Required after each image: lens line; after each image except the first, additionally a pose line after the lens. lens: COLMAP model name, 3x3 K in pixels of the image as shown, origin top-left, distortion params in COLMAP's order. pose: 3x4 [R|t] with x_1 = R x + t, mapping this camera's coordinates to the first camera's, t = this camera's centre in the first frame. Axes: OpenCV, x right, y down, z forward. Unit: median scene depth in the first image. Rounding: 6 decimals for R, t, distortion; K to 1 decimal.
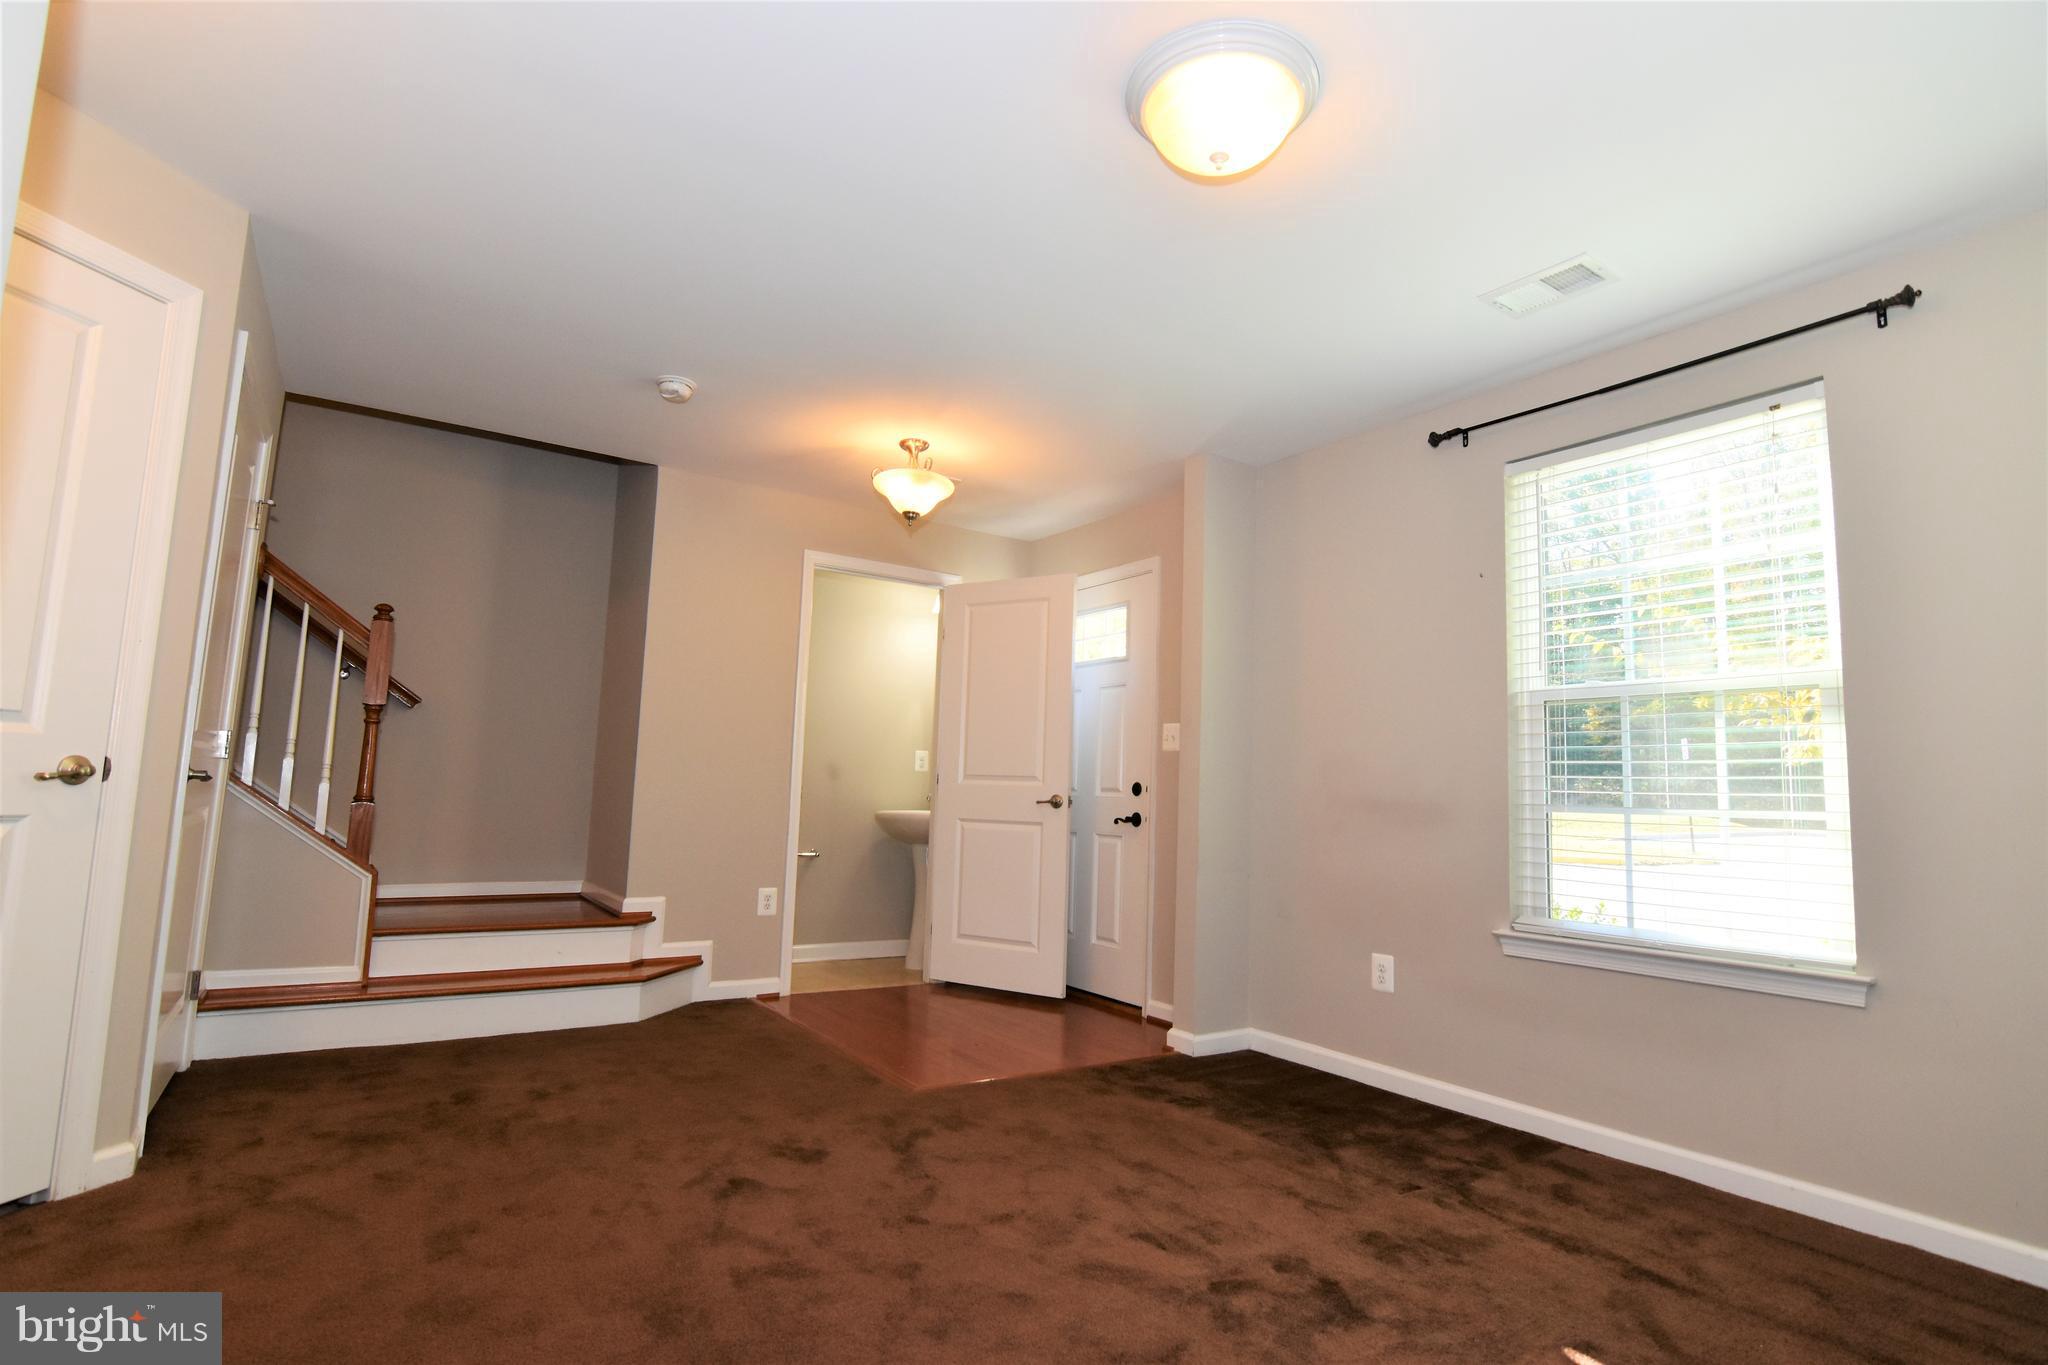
lens RADIAL K [[1001.7, 0, 1024.0], [0, 1001.7, 682.5], [0, 0, 1]] dist [-0.033352, 0.011551]
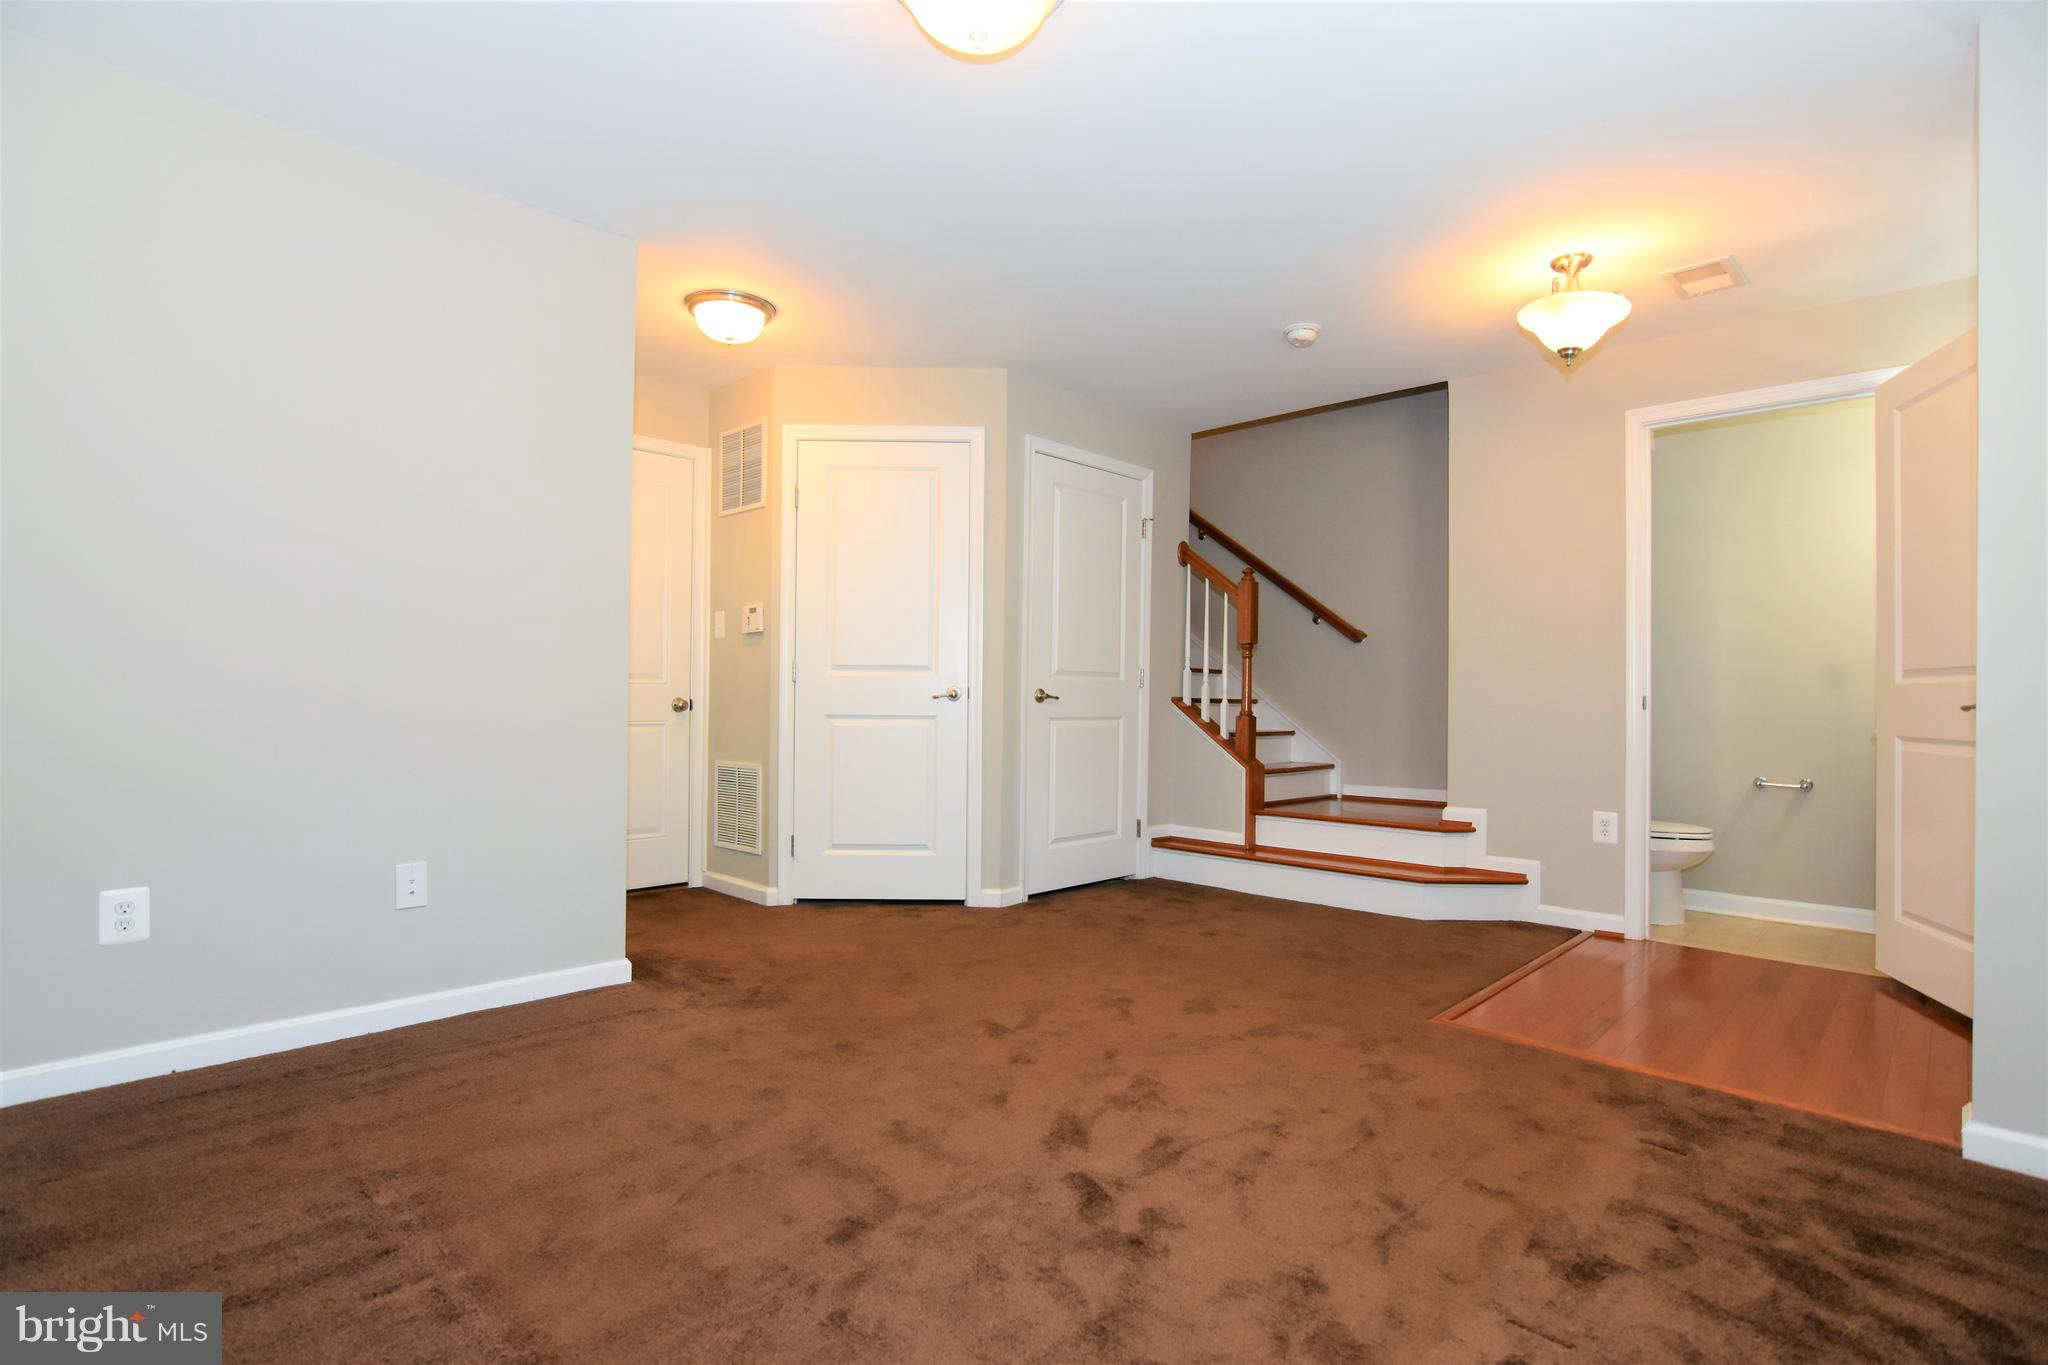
lens RADIAL K [[1001.7, 0, 1024.0], [0, 1001.7, 682.5], [0, 0, 1]] dist [-0.033352, 0.011551]
pose [[0.204528, -0.045342, -0.977810, 0.616184], [0.104024, 0.994277, -0.024347, 0.077205], [0.973318, -0.096736, 0.208074, 0.420757]]
